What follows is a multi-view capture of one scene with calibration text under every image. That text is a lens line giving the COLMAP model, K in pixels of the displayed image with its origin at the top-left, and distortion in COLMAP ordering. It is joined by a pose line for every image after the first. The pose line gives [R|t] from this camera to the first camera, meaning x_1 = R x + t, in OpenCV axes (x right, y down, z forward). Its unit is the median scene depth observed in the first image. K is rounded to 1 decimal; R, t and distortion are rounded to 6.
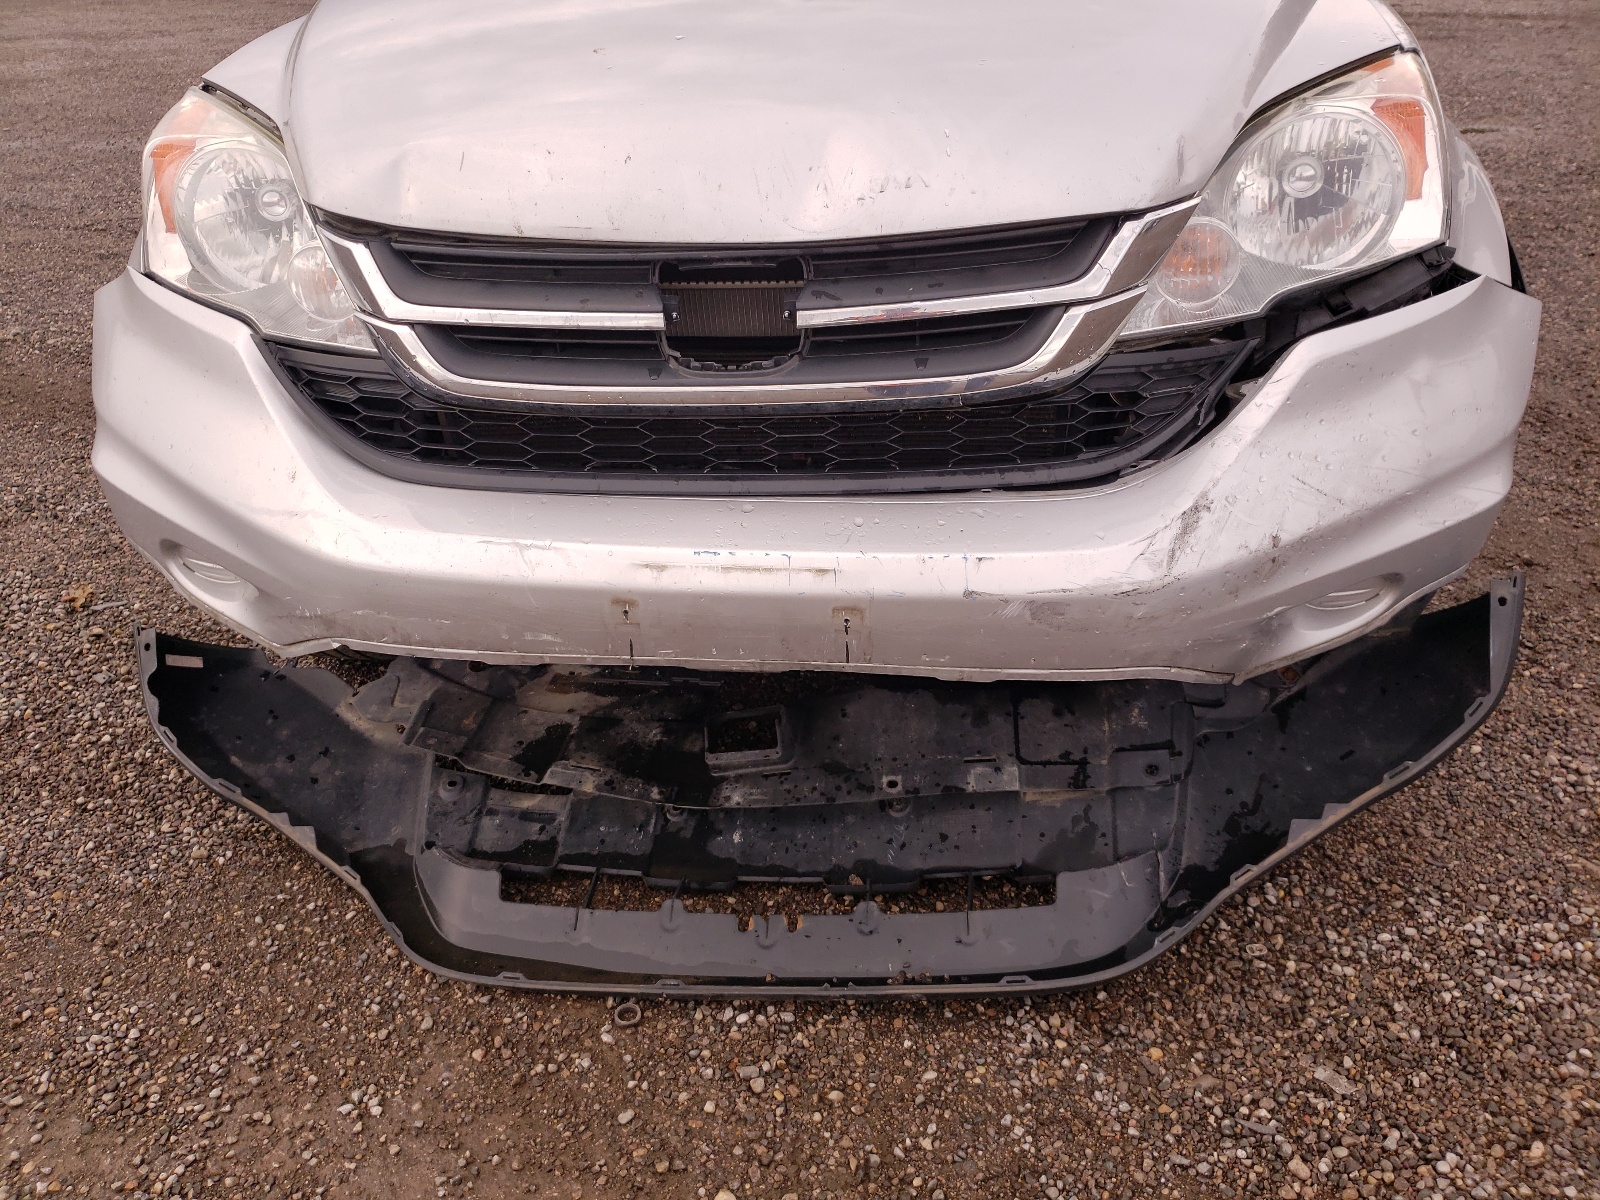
lens RADIAL K [[1167.9, 0, 800.0], [0, 1167.9, 600.0], [0, 0, 1]] dist [-0.005030, 0.002889]
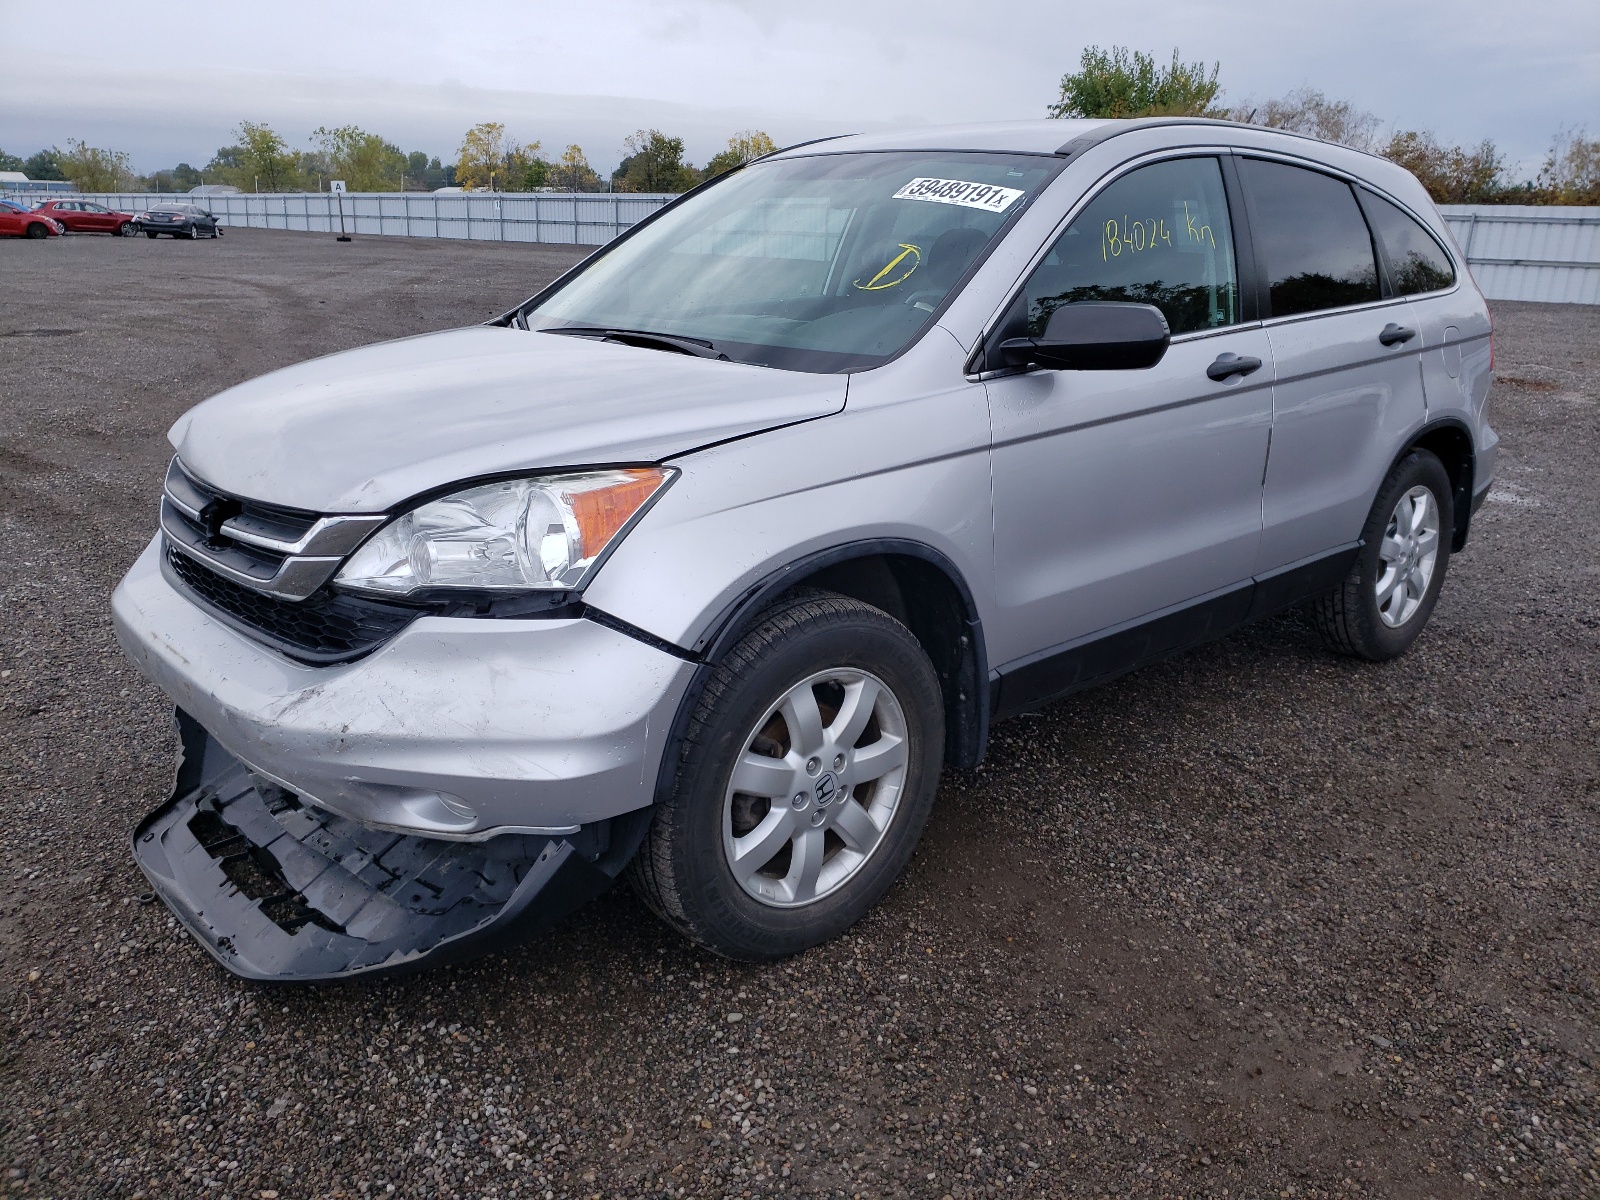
lens RADIAL K [[1167.9, 0, 800.0], [0, 1167.9, 600.0], [0, 0, 1]] dist [-0.005030, 0.002889]
pose [[0.778242, 0.257293, -0.572835, 1.655167], [-0.366755, 0.926694, -0.082035, -0.292532], [0.509736, 0.273933, 0.815555, -0.016421]]
